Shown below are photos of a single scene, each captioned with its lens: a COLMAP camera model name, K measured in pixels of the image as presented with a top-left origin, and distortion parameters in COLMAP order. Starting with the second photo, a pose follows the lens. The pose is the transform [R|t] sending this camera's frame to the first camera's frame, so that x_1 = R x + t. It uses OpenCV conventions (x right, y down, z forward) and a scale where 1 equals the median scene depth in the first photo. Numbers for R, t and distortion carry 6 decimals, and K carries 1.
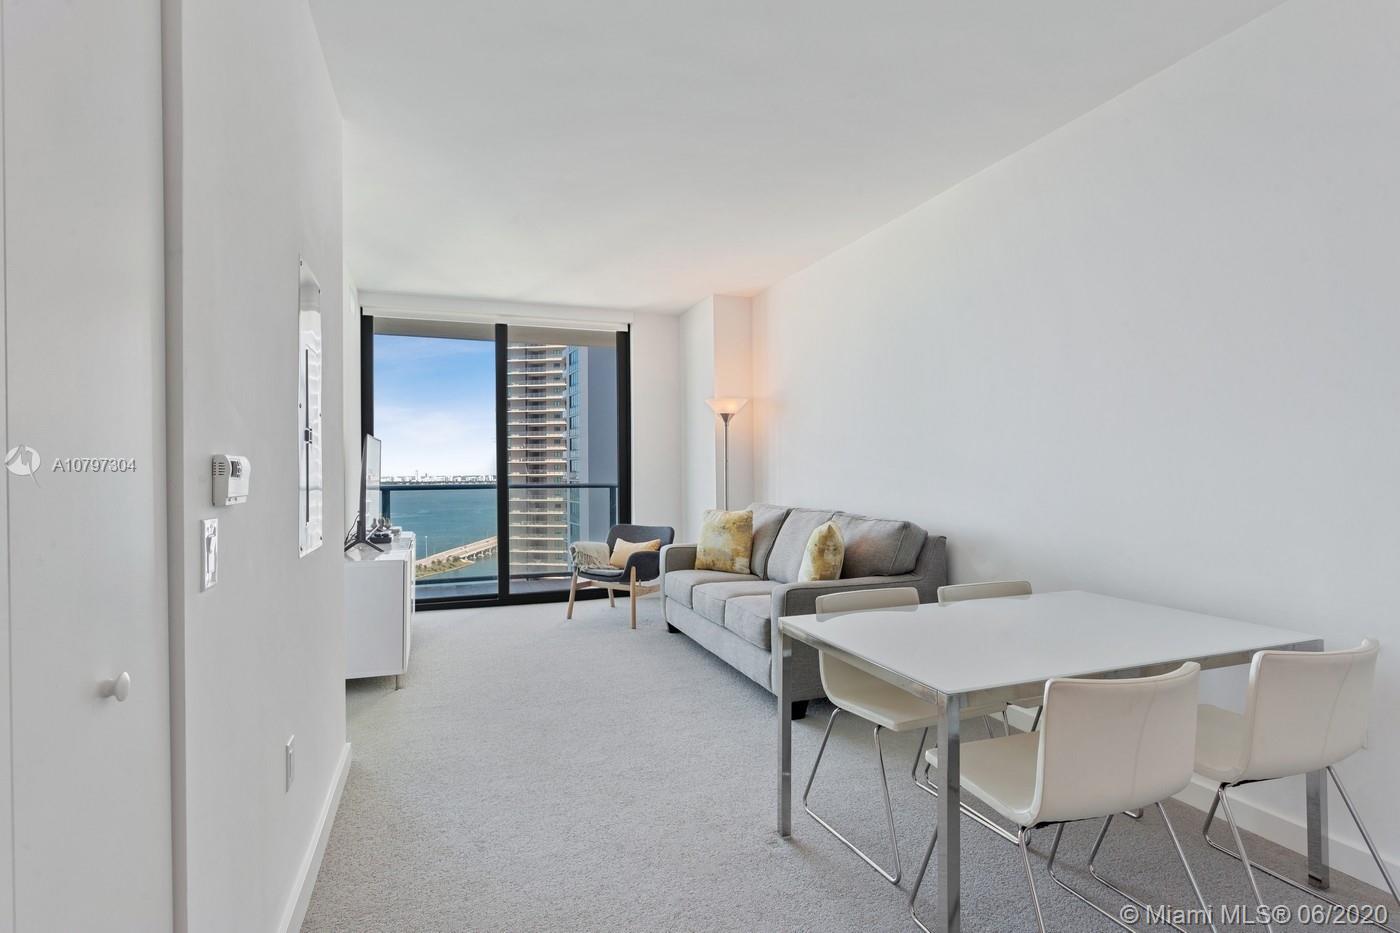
lens RADIAL K [[693.3, 0, 723.4], [0, 693.3, 474.7], [0, 0, 1]] dist [-0.009504, 0.007261]
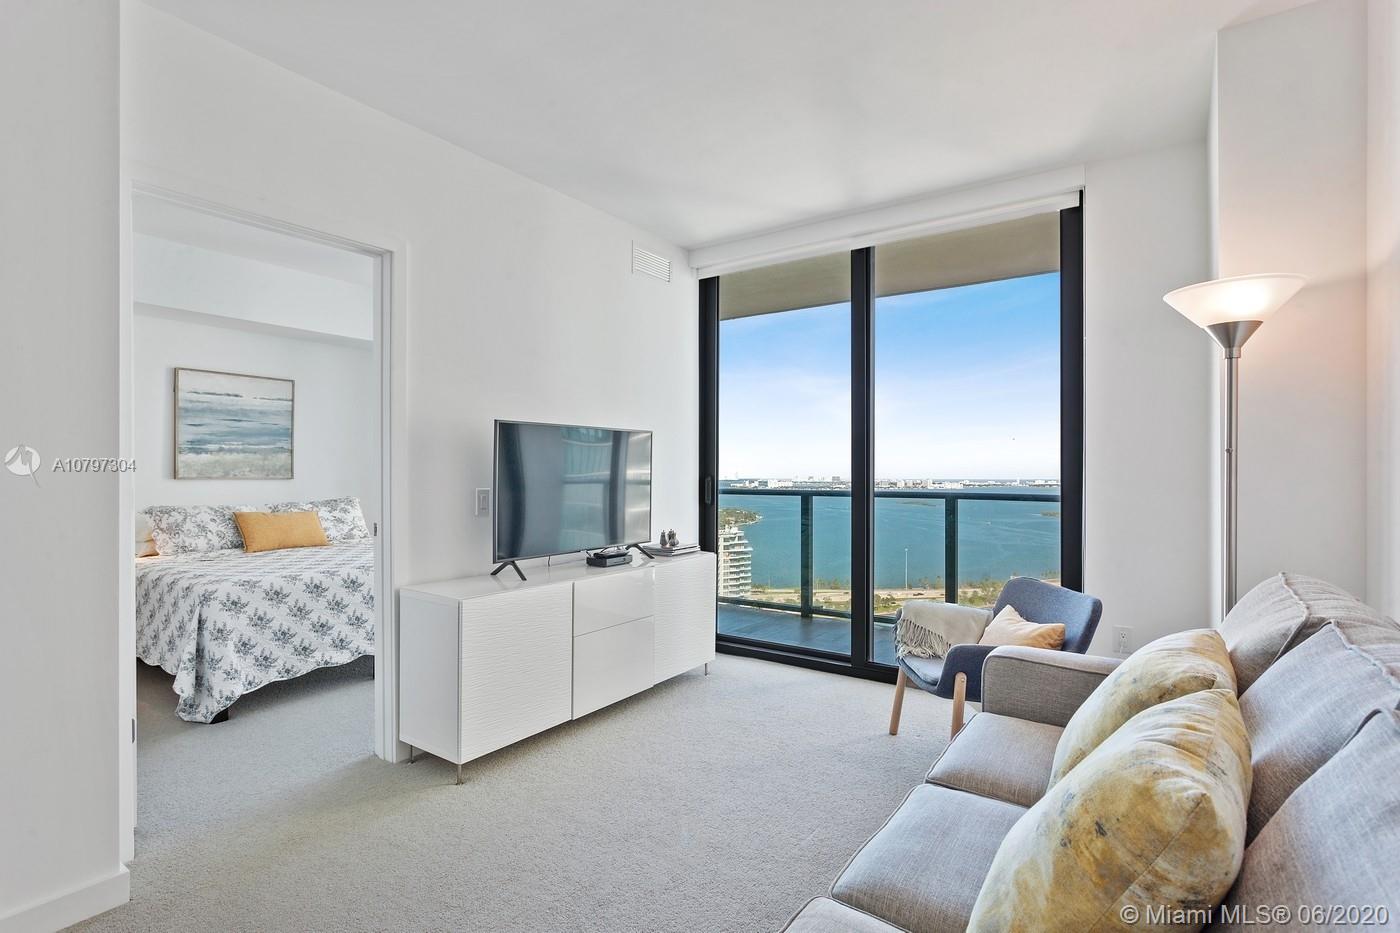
lens RADIAL K [[693.3, 0, 698.7], [0, 693.3, 467.5], [0, 0, 1]] dist [-0.009504, 0.007261]
pose [[0.547855, 0.003354, -0.836567, 0.144455], [-0.014980, 0.999871, -0.005801, -0.002717], [0.836439, 0.015710, 0.547834, 0.494226]]
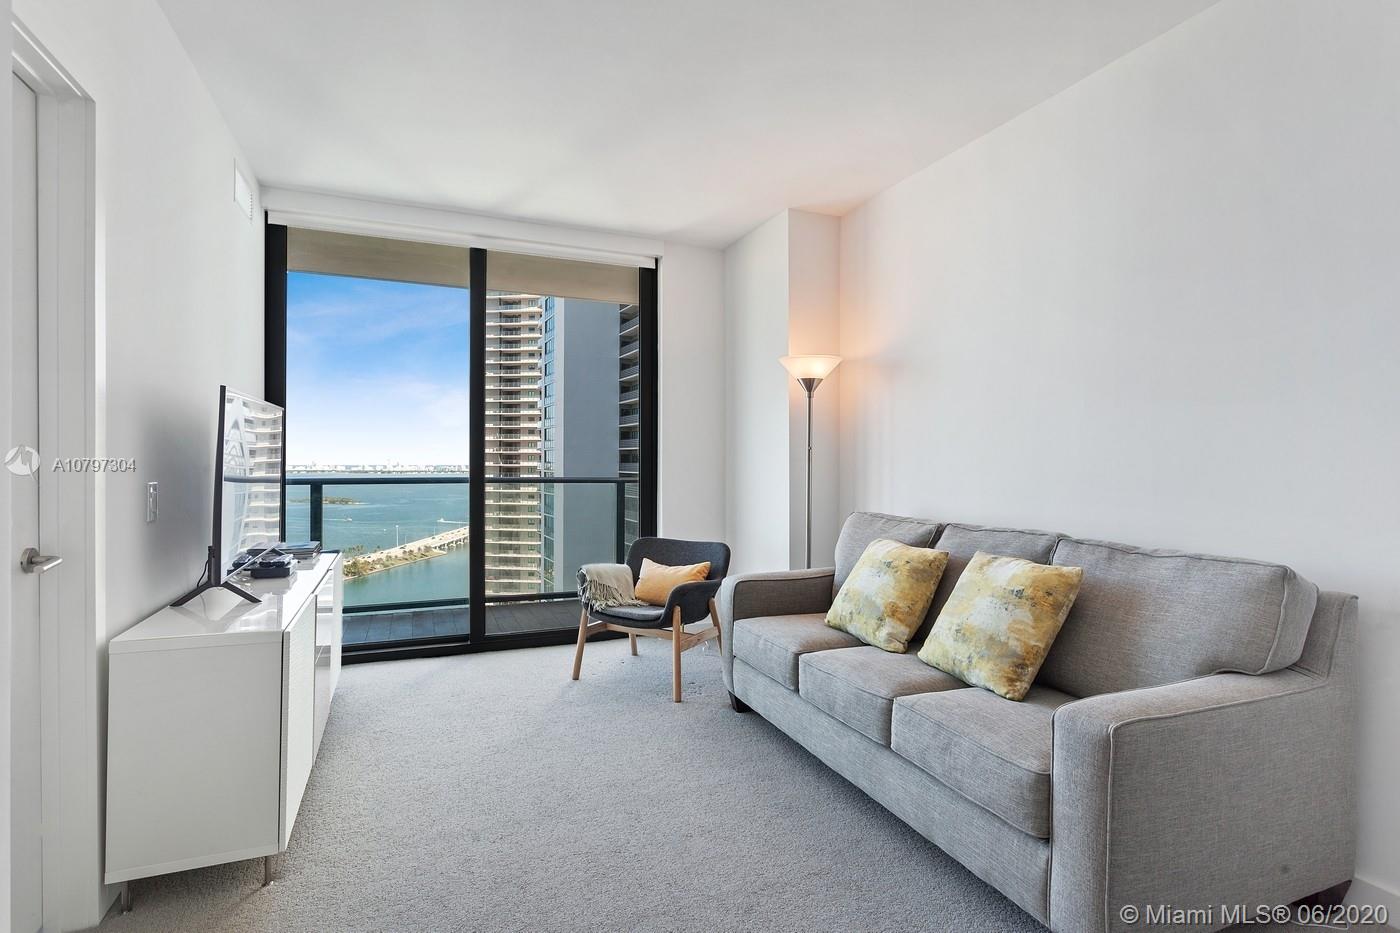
lens RADIAL K [[693.3, 0, 709.3], [0, 693.3, 472.0], [0, 0, 1]] dist [-0.009504, 0.007261]
pose [[0.999771, 0.012820, 0.017158, -0.093692], [-0.012931, 0.999896, 0.006377, 0.000074], [-0.017074, -0.006597, 0.999832, 0.285008]]
